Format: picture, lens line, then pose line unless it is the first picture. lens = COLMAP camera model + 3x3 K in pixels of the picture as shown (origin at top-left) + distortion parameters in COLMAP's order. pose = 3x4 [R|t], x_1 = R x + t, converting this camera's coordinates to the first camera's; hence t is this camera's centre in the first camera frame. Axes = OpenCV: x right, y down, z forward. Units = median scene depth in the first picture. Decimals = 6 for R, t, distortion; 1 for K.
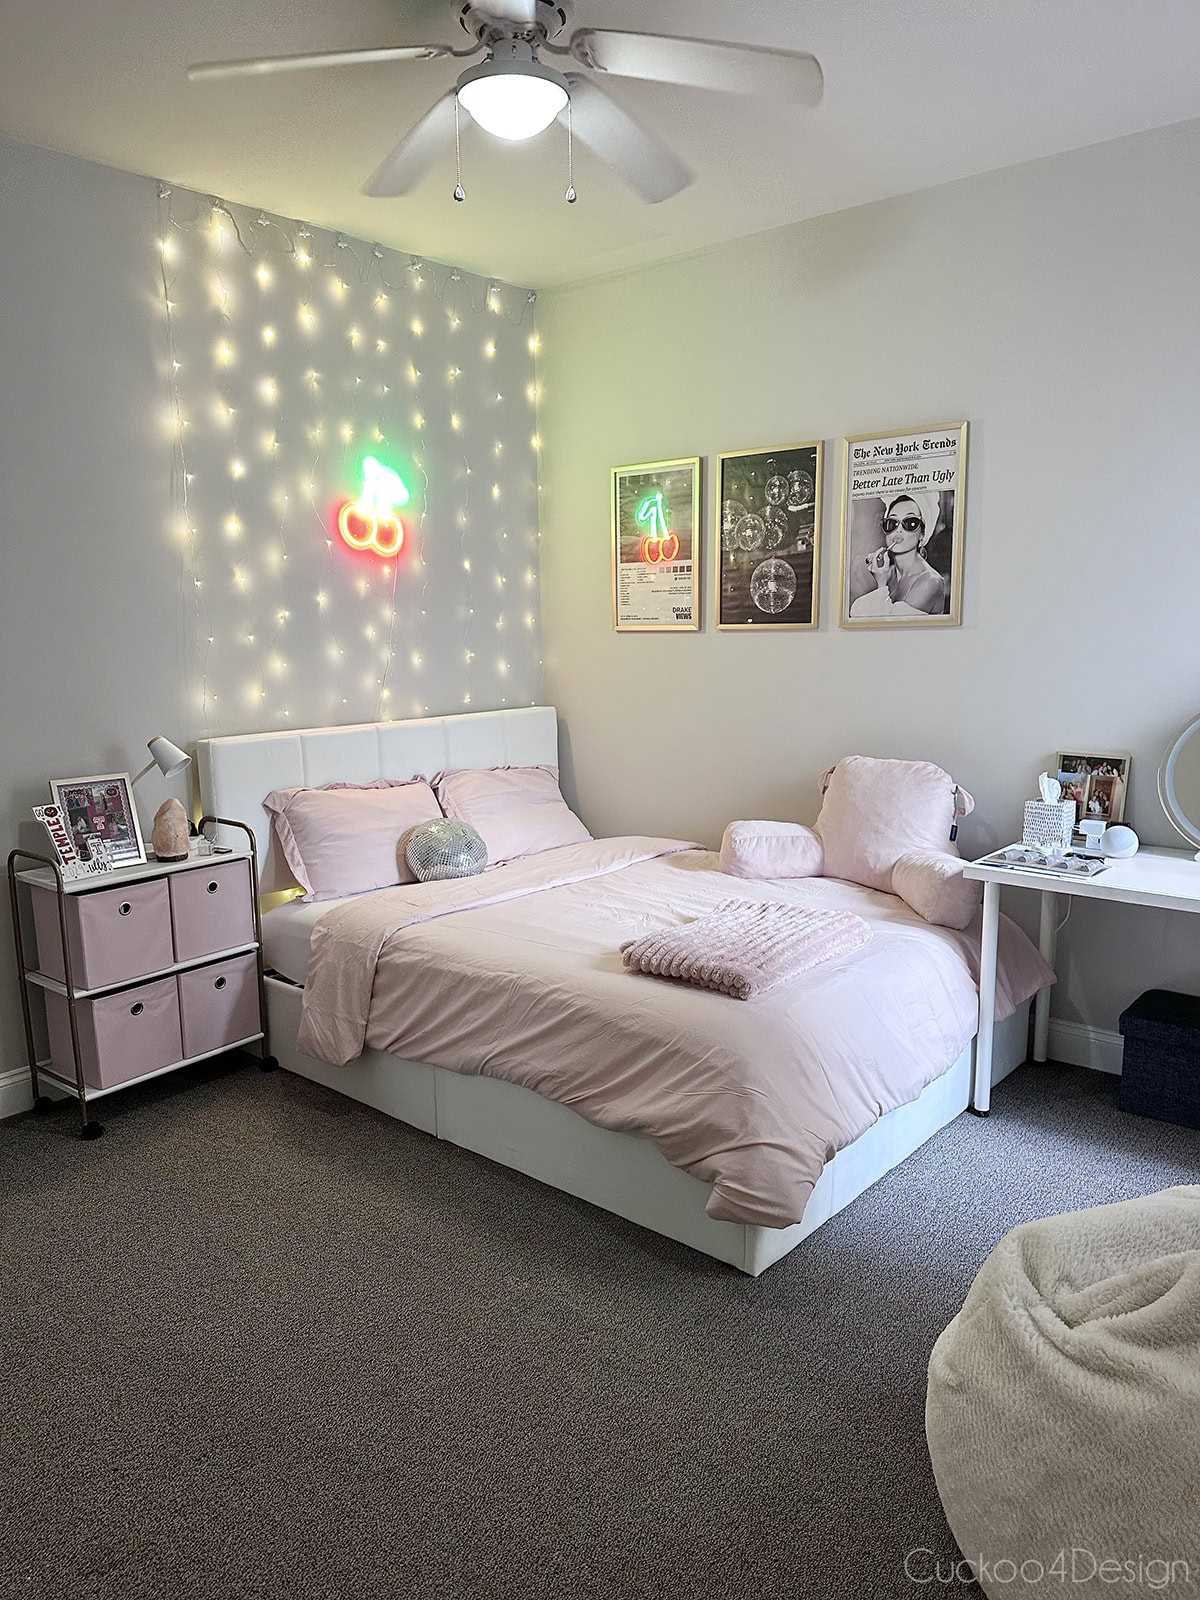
lens RADIAL K [[1063.5, 0, 635.7], [0, 1063.5, 788.8], [0, 0, 1]] dist [0.056513, -0.095233]
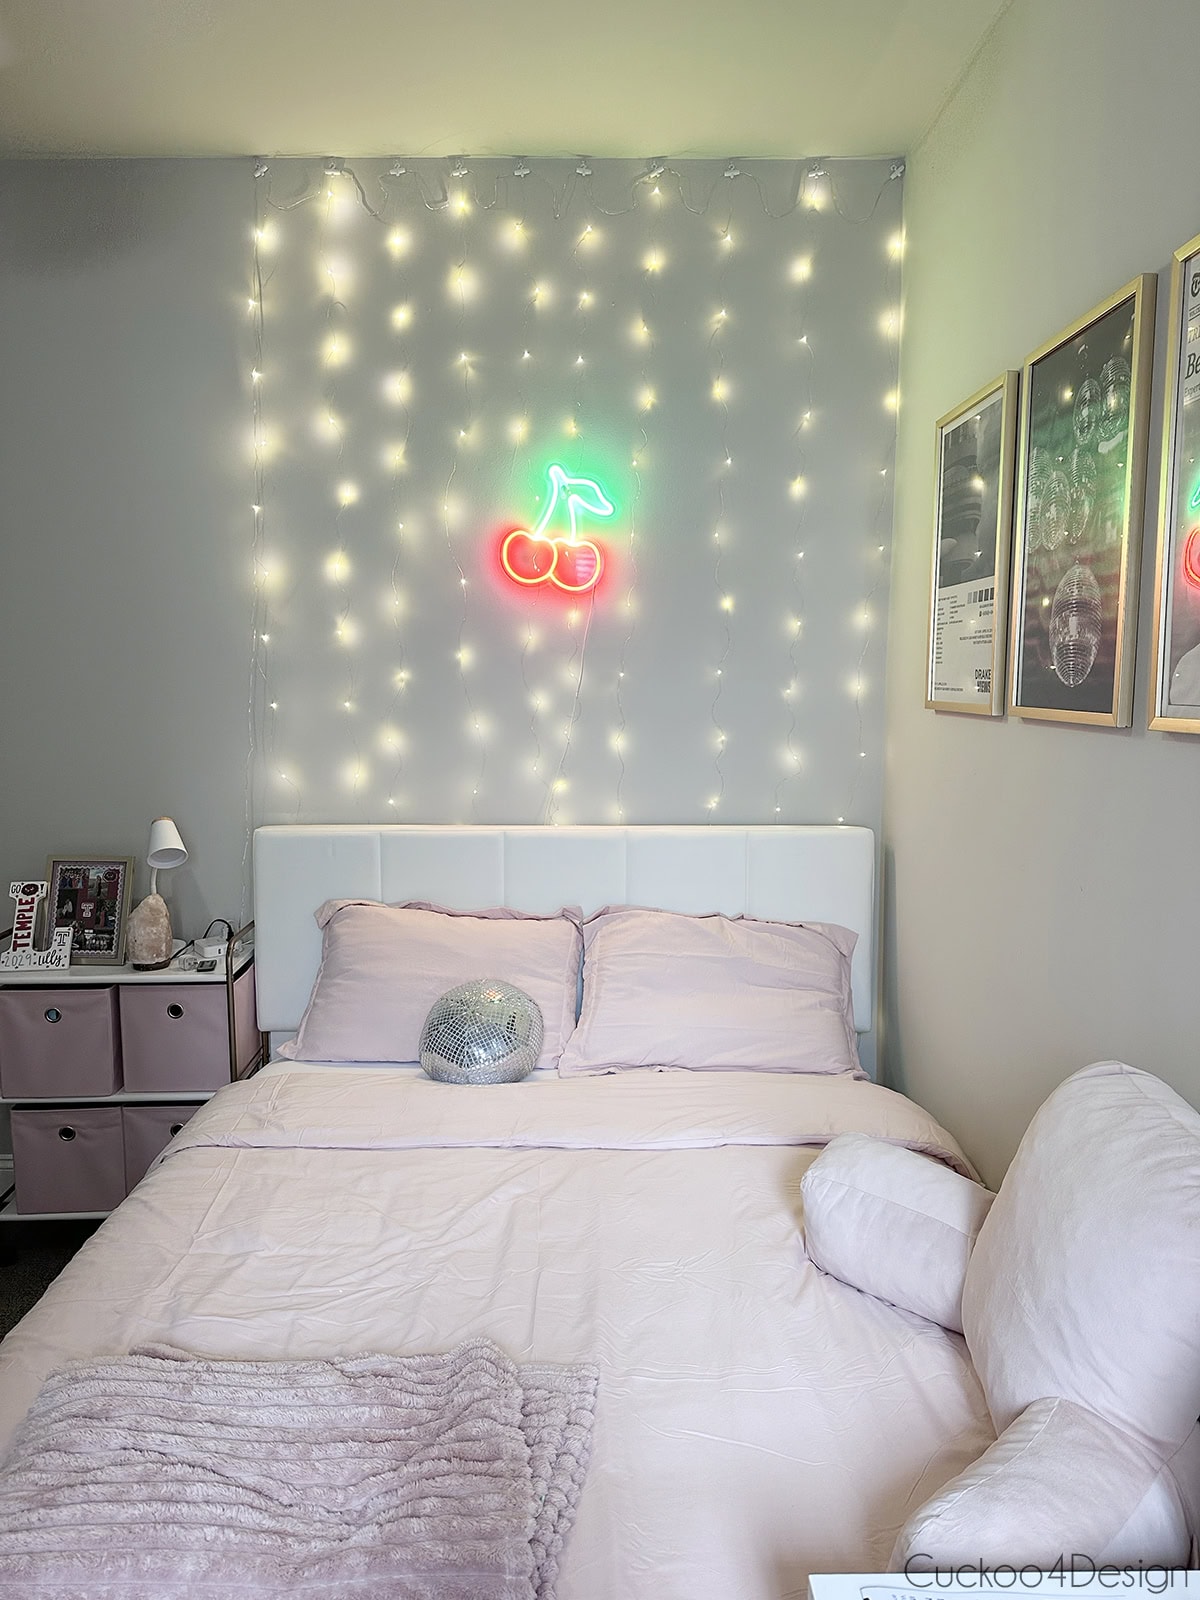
lens RADIAL K [[1127.0, 0, 600.0], [0, 1127.0, 800.0], [0, 0, 1]] dist [0.036637, -0.051827]
pose [[0.655352, 0.096963, -0.749074, 0.374310], [-0.130385, 0.991361, 0.014253, -0.101403], [0.743985, 0.088327, 0.662333, 0.560119]]
